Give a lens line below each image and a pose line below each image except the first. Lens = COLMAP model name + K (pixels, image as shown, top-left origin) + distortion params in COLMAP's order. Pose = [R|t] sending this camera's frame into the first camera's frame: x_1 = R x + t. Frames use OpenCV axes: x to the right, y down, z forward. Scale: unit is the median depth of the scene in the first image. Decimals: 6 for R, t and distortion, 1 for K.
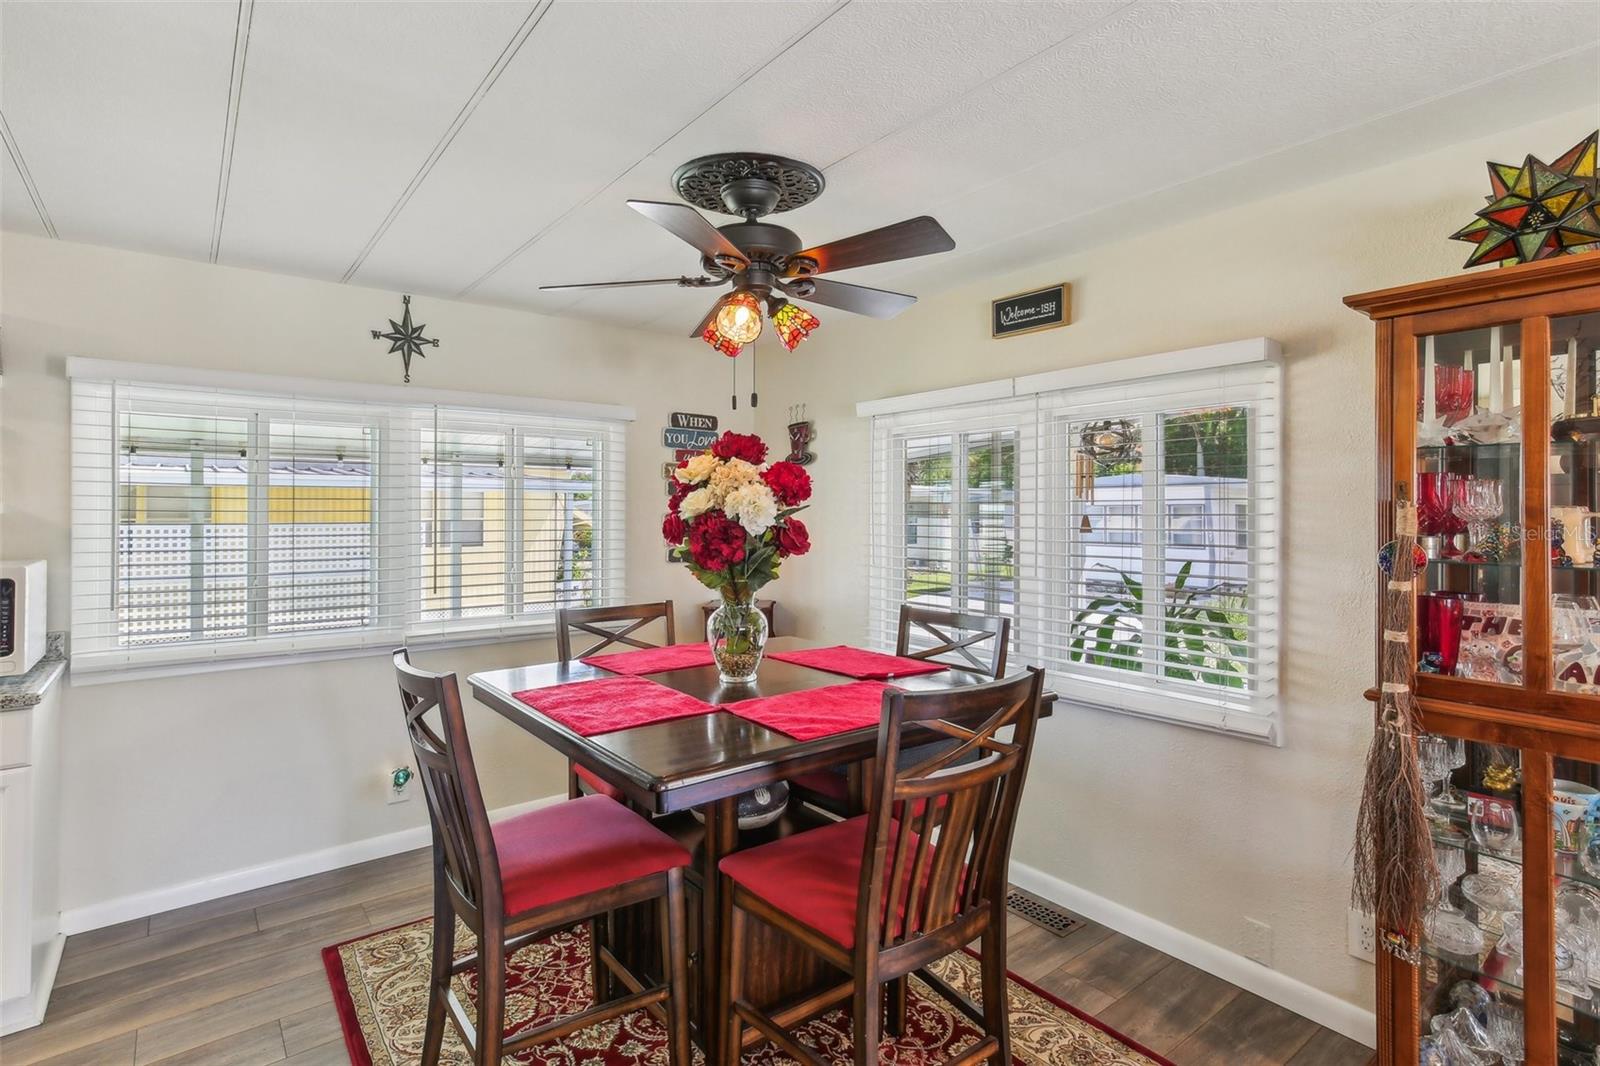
lens RADIAL K [[784.4, 0, 800.0], [0, 784.4, 533.0], [0, 0, 1]] dist [0.002715, 0.002107]
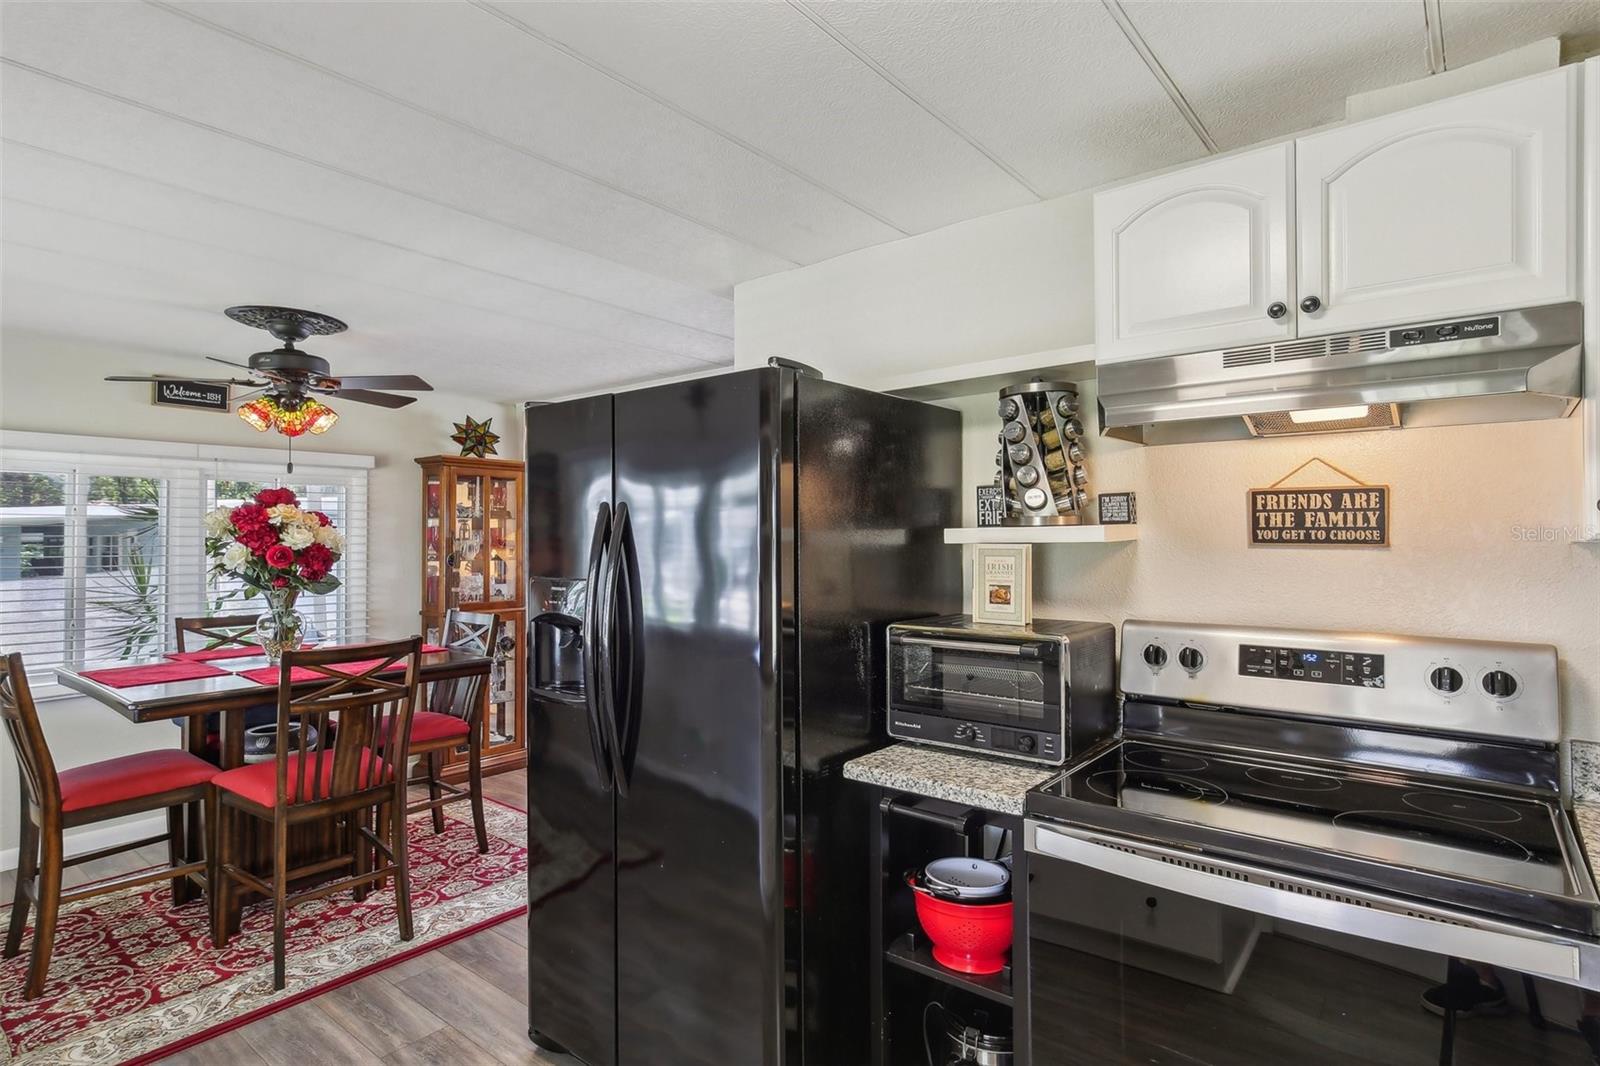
lens RADIAL K [[784.4, 0, 800.0], [0, 784.4, 533.0], [0, 0, 1]] dist [0.002715, 0.002107]
pose [[-0.232036, 0.005009, 0.972694, -1.571361], [0.026501, 0.999648, 0.001174, -0.023596], [-0.972346, 0.026050, -0.232087, 0.386100]]
